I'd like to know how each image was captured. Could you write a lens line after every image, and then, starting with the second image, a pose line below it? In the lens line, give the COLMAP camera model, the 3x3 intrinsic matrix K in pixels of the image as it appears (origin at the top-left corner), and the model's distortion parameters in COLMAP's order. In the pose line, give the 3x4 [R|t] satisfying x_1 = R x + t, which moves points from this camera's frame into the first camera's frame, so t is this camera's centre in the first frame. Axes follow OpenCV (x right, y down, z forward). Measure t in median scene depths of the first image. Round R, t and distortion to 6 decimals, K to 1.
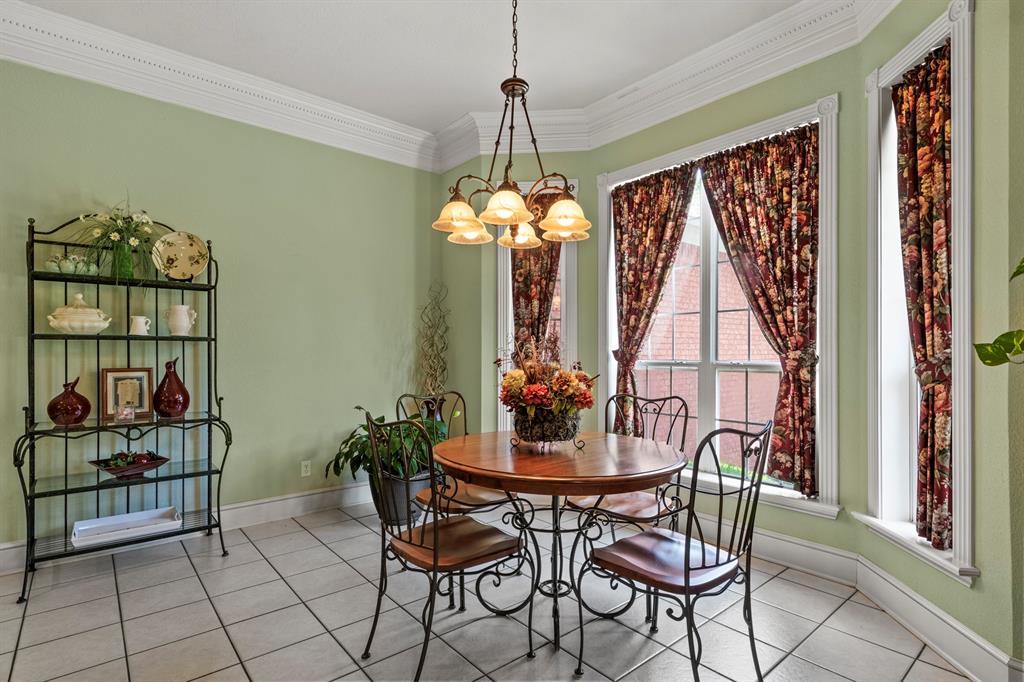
lens RADIAL K [[507.8, 0, 518.5], [0, 507.8, 354.1], [0, 0, 1]] dist [0.000507, 0.000398]
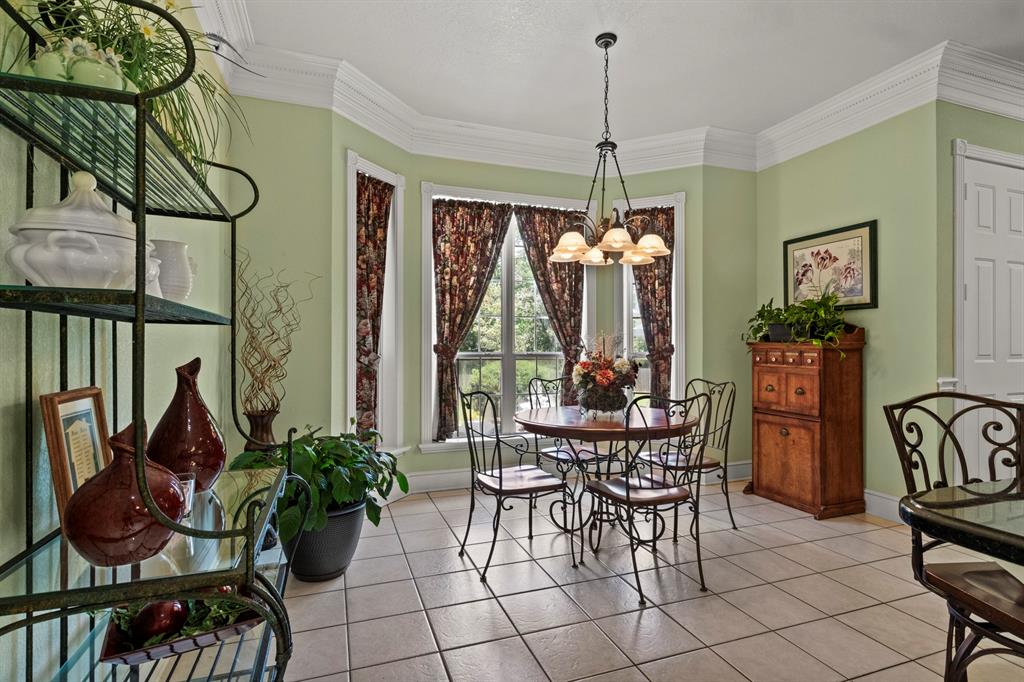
lens RADIAL K [[507.8, 0, 516.0], [0, 507.8, 339.2], [0, 0, 1]] dist [0.000507, 0.000398]
pose [[0.359883, 0.012889, 0.932908, -0.798490], [0.001759, 0.999893, -0.014493, -0.002333], [-0.932996, 0.006857, 0.359822, 0.447034]]
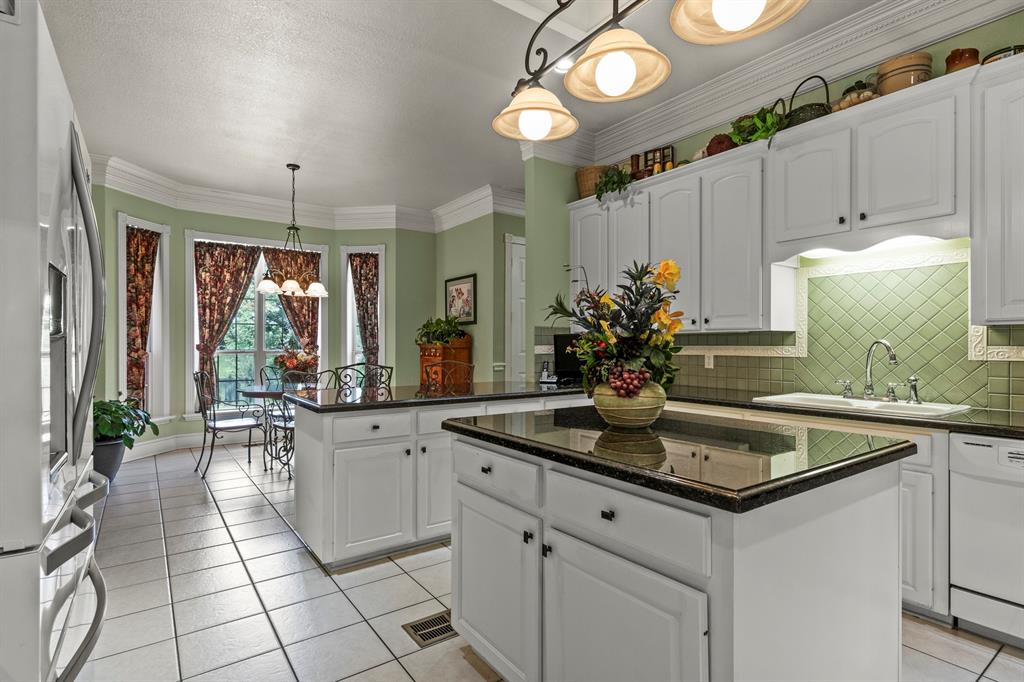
lens RADIAL K [[507.8, 0, 519.0], [0, 507.8, 345.8], [0, 0, 1]] dist [0.000507, 0.000398]
pose [[0.080661, -0.000002, 0.996742, -1.324509], [0.002122, 0.999998, -0.000170, -0.000680], [-0.996739, 0.002129, 0.080661, -0.119822]]
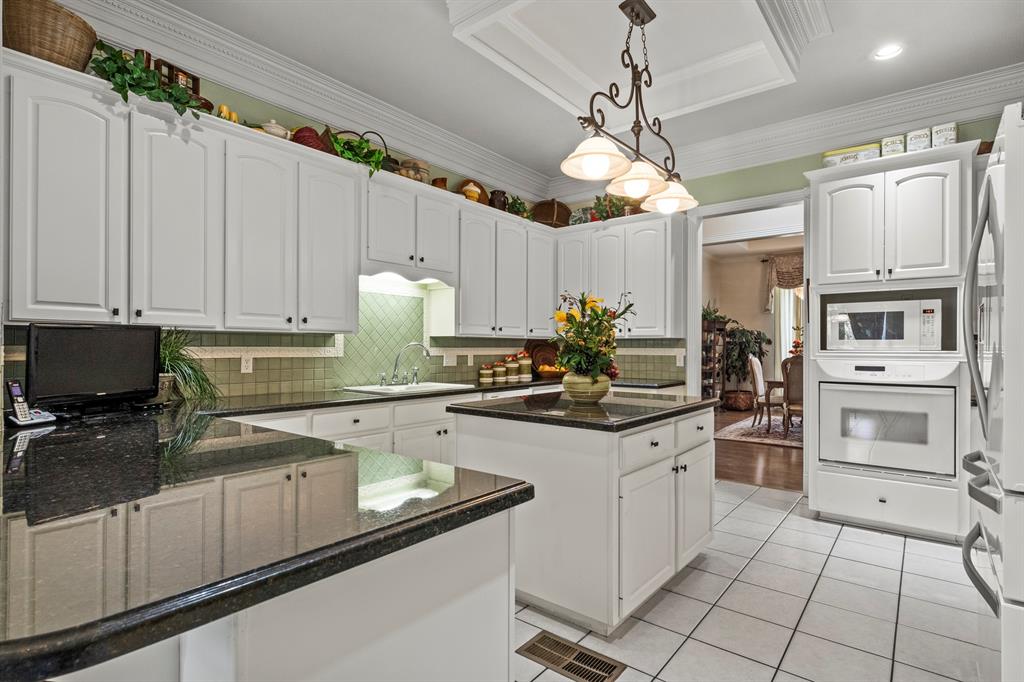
lens RADIAL K [[507.8, 0, 517.3], [0, 507.8, 342.2], [0, 0, 1]] dist [0.000507, 0.000398]
pose [[-0.980861, -0.004601, -0.194654, -0.588720], [-0.003030, 0.999960, -0.008368, -0.001903], [0.194685, -0.007618, -0.980836, 0.507789]]
